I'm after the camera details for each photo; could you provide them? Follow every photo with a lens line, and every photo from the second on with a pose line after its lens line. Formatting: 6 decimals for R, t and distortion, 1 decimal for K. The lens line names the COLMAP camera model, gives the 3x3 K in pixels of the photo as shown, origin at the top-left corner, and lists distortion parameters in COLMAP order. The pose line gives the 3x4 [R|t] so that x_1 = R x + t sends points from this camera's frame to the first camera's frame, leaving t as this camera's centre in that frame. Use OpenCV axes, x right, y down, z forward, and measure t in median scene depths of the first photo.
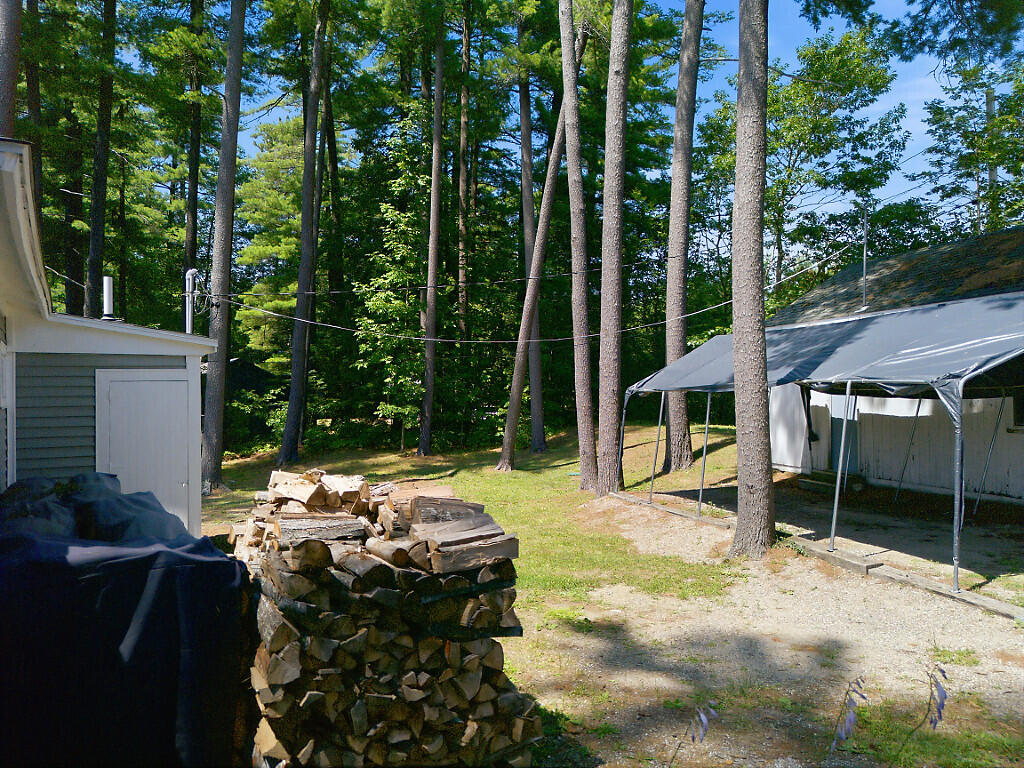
lens RADIAL K [[721.3, 0, 519.8], [0, 721.3, 379.9], [0, 0, 1]] dist [0.059860, -0.051518]
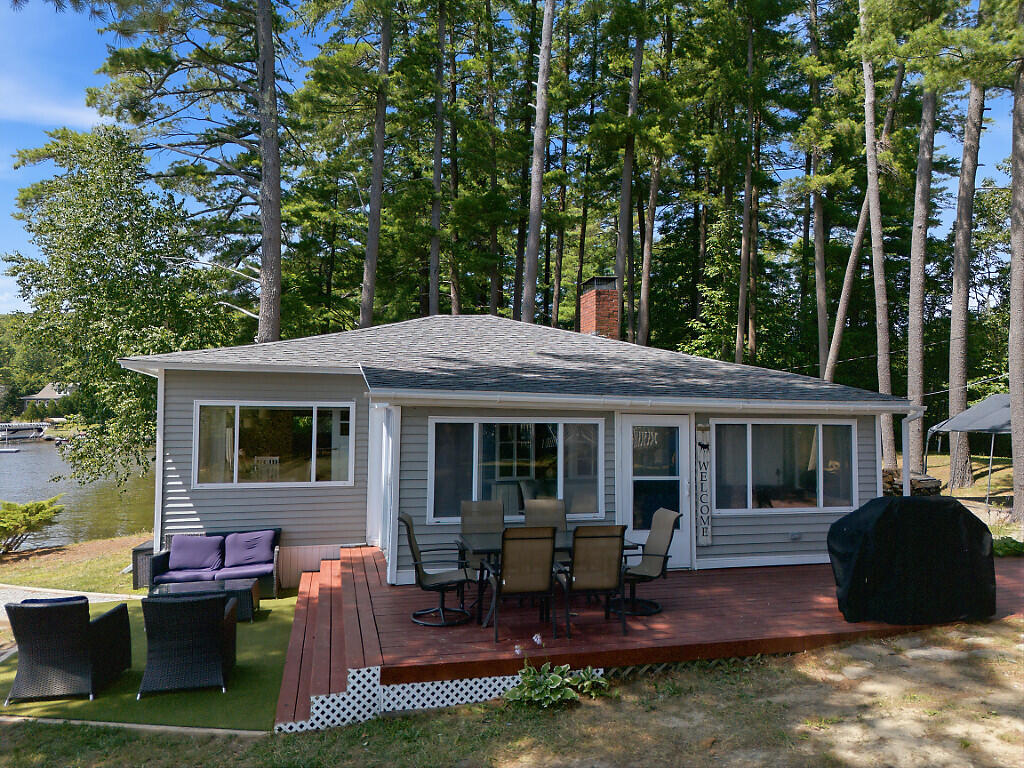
lens RADIAL K [[721.3, 0, 519.8], [0, 721.3, 379.9], [0, 0, 1]] dist [0.059860, -0.051518]
pose [[0.956881, -0.001581, -0.290477, -0.120276], [-0.009344, 0.999300, -0.036219, -0.014079], [0.290331, 0.037372, 0.956196, -0.384493]]
